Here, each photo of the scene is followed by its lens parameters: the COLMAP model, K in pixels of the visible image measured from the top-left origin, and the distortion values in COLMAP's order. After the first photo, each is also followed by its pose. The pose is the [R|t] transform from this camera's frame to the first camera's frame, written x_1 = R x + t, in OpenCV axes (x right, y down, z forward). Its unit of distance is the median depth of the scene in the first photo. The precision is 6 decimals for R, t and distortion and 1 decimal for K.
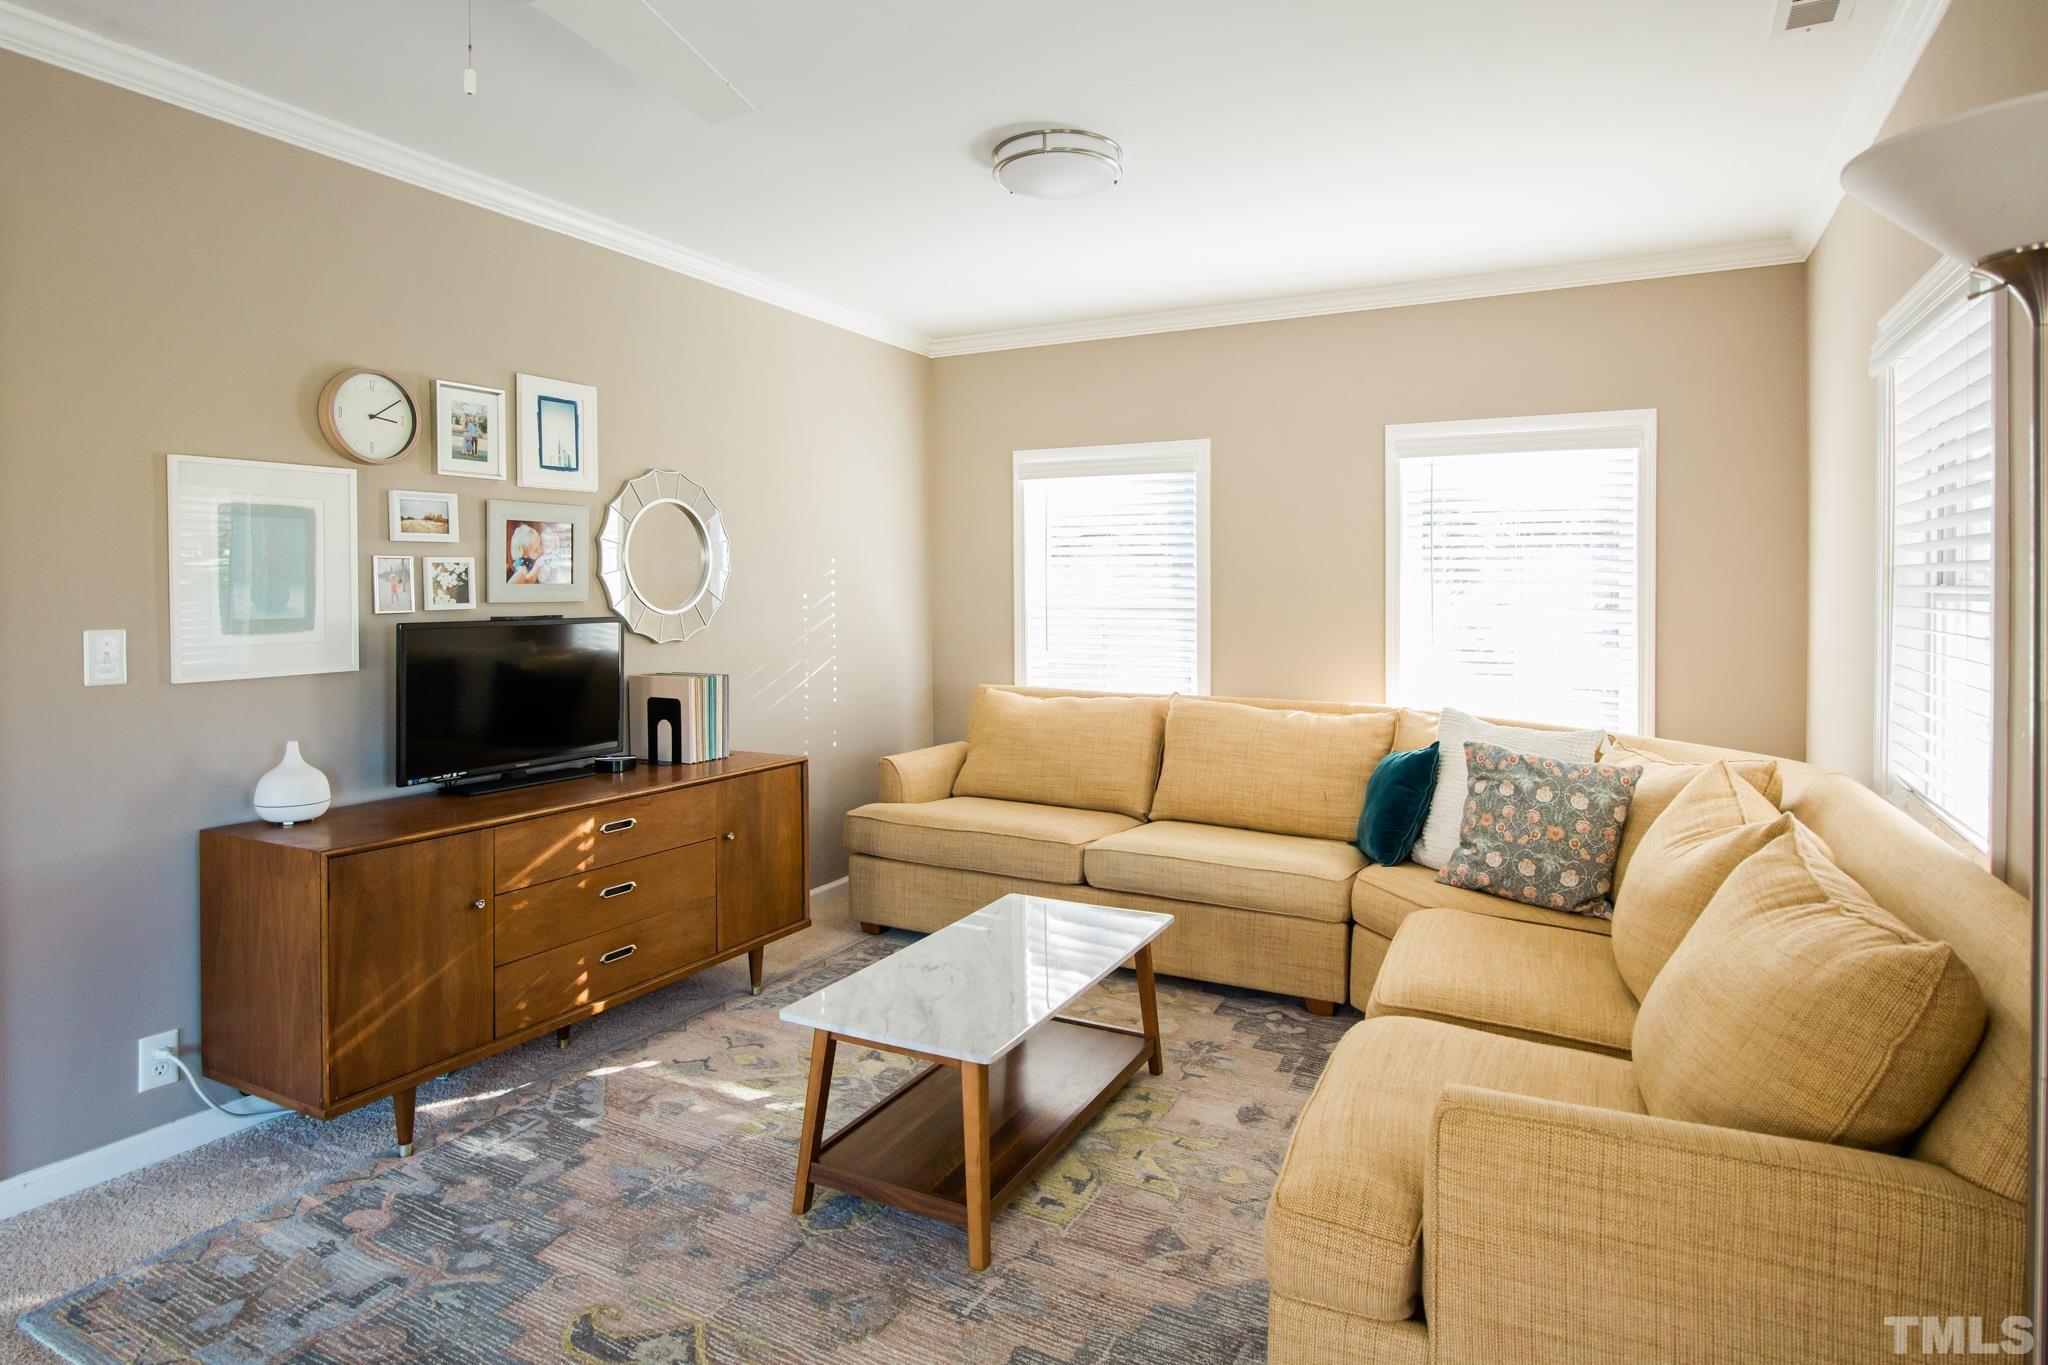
lens RADIAL K [[1199.3, 0, 1021.0], [0, 1199.3, 591.0], [0, 0, 1]] dist [-0.004589, -0.000242]
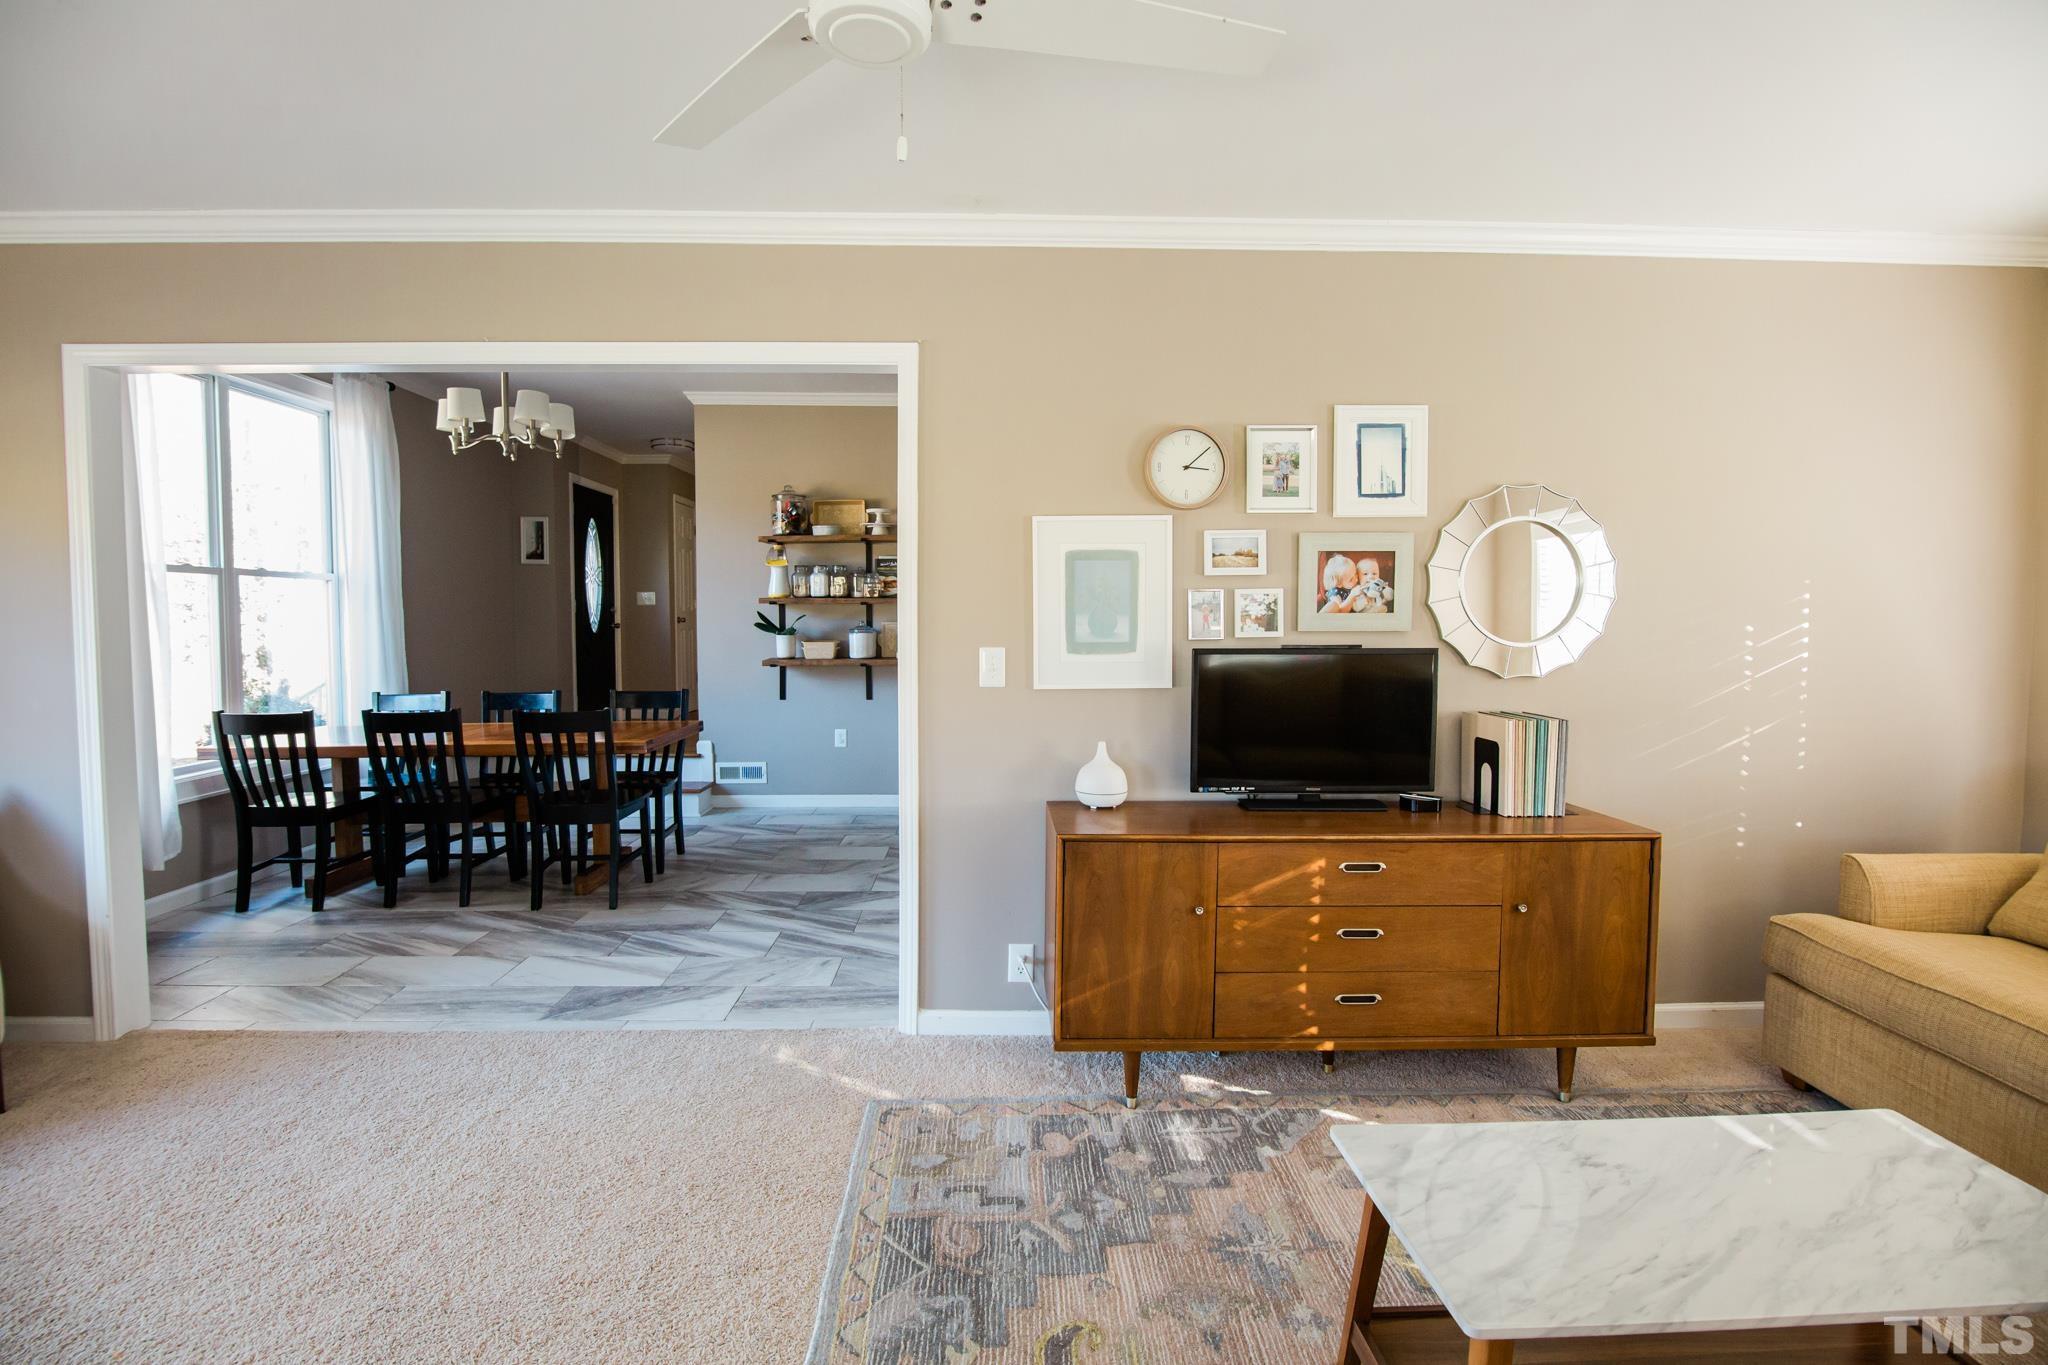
lens RADIAL K [[1022.2, 0, 1022.5], [0, 1022.2, 668.9], [0, 0, 1]] dist [-0.019881, 0.000560]
pose [[0.472115, 0.047265, -0.880269, 0.251359], [-0.002255, 0.998623, 0.052410, -0.004026], [0.881534, -0.022758, 0.471571, 0.396026]]
